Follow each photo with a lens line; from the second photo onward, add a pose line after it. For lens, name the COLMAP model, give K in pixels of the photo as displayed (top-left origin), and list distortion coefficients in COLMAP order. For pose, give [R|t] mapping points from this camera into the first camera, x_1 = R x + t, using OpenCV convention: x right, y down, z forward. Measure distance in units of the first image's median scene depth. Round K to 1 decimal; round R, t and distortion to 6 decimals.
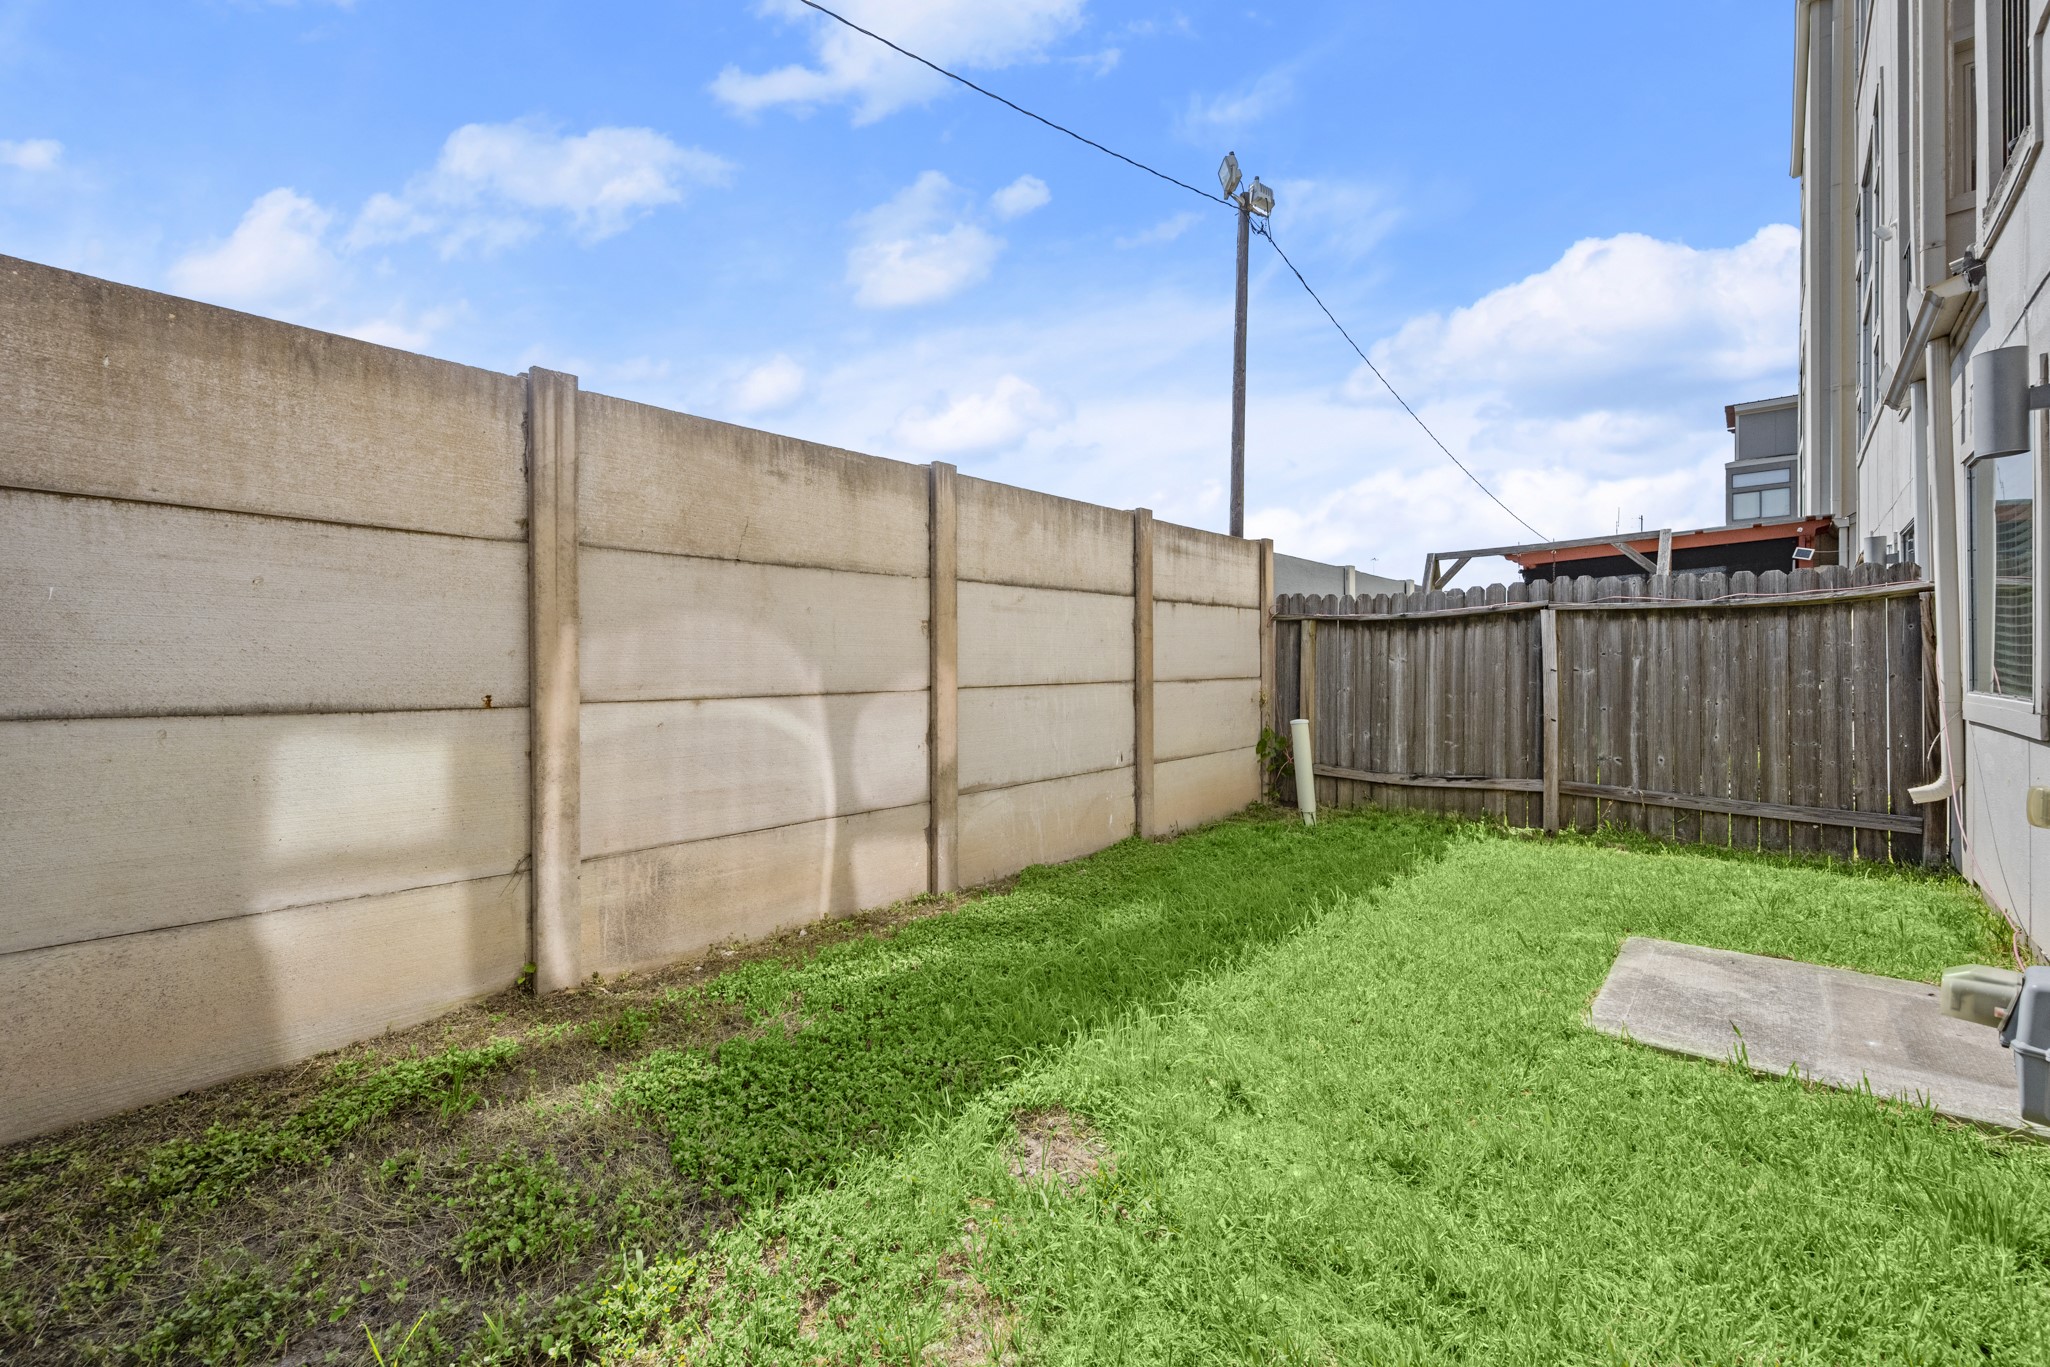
lens RADIAL K [[822.3, 0, 1022.9], [0, 822.3, 663.1], [0, 0, 1]] dist [-0.000287, 0.000020]
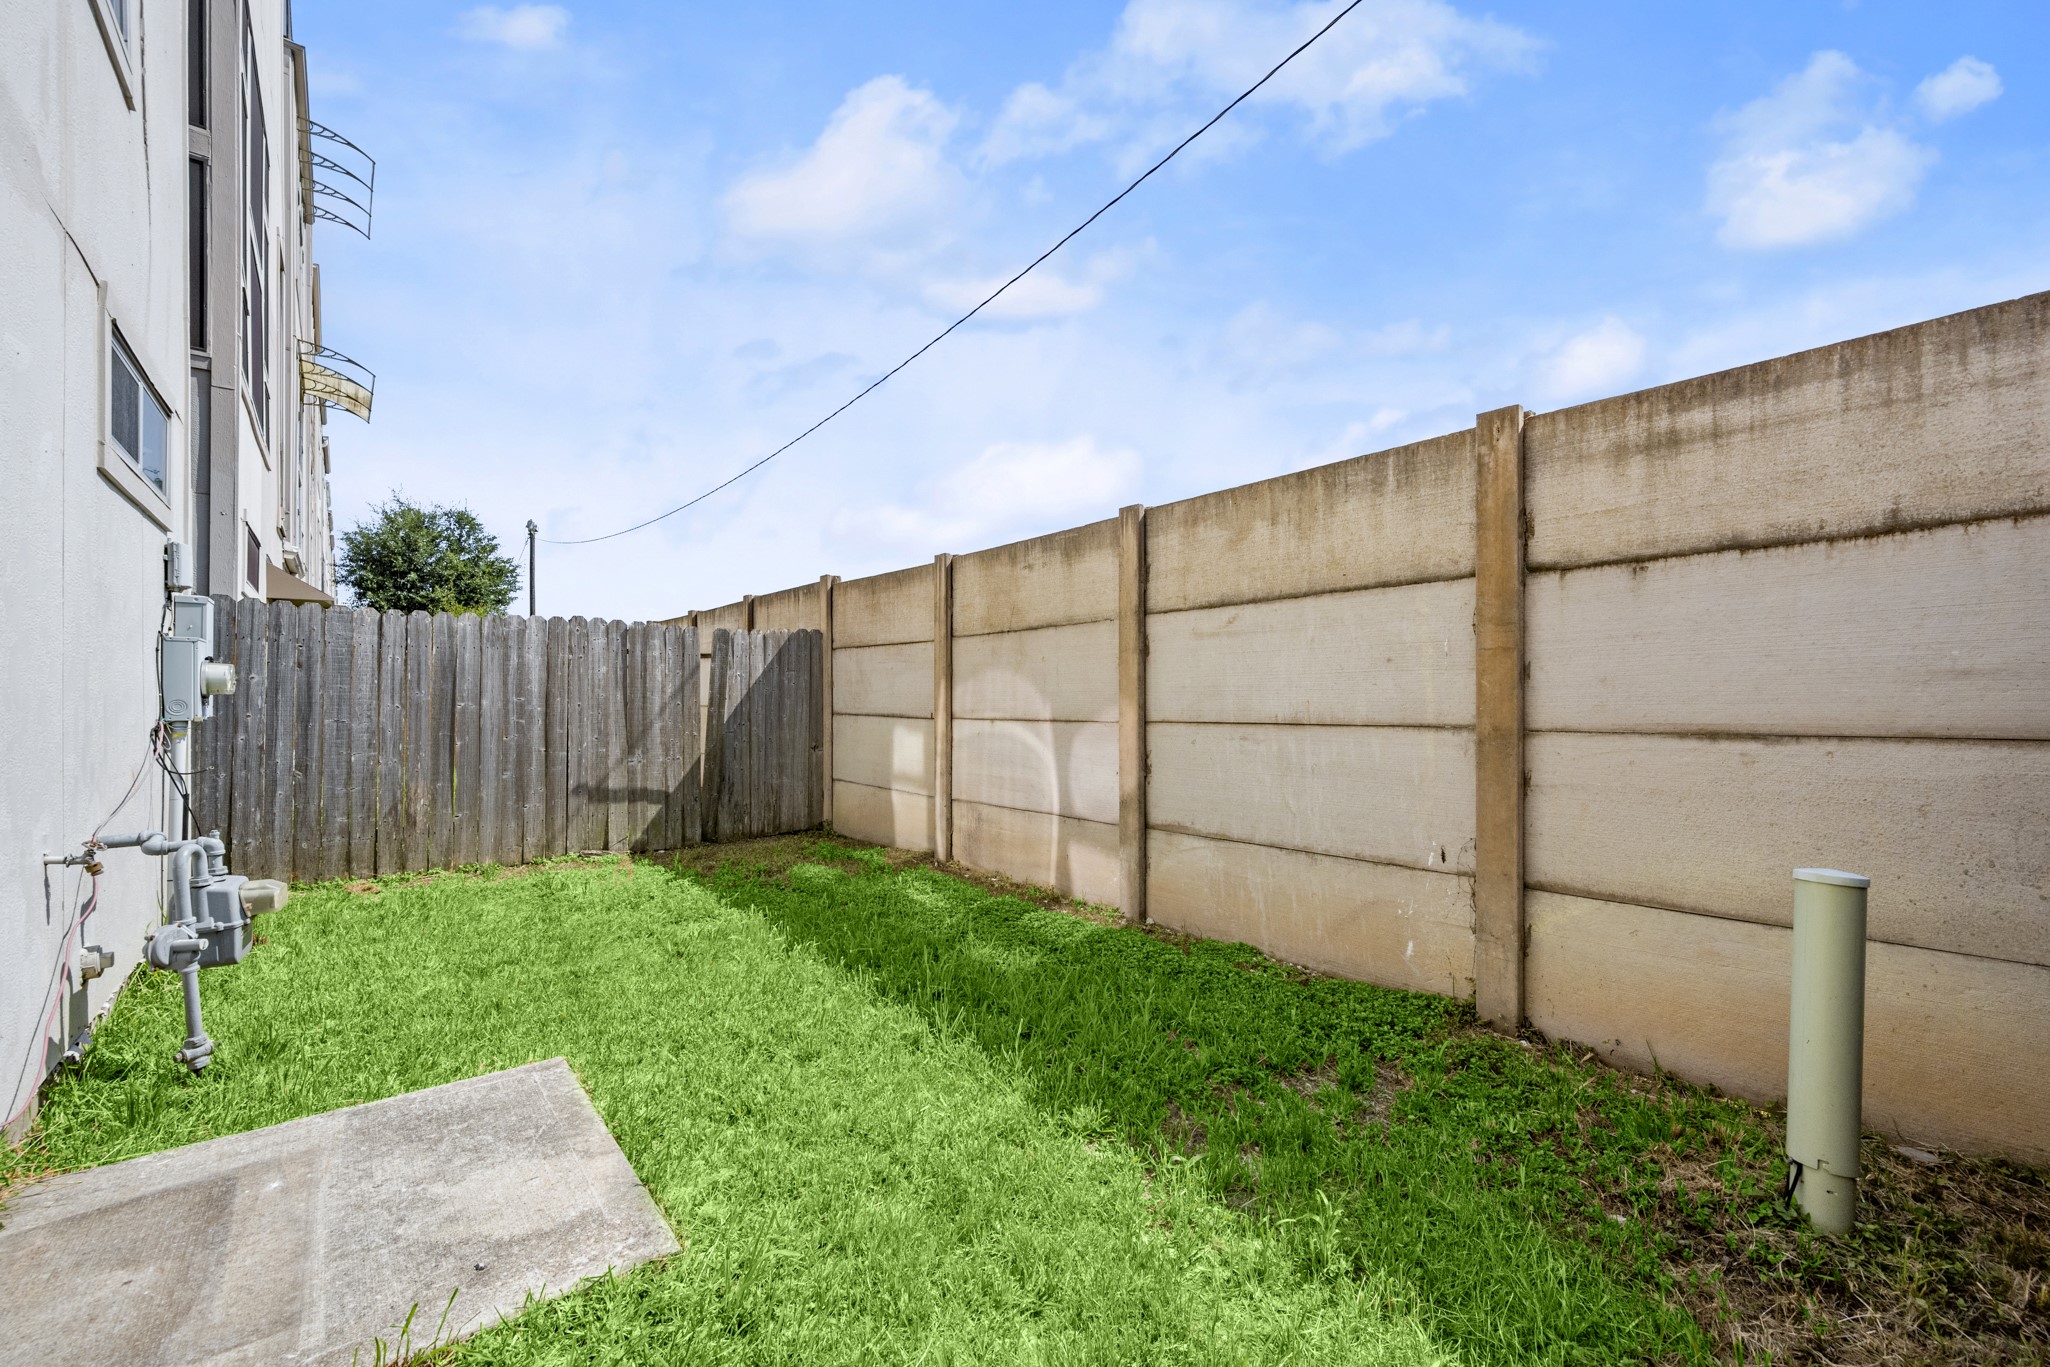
lens RADIAL K [[812.0, 0, 1025.0], [0, 812.0, 683.5], [0, 0, 1]] dist [-0.000690, -0.000225]
pose [[-0.129537, -0.016411, -0.991439, 0.880001], [0.005896, 0.999833, -0.017321, 0.000029], [0.991557, -0.008089, -0.129418, 0.930846]]
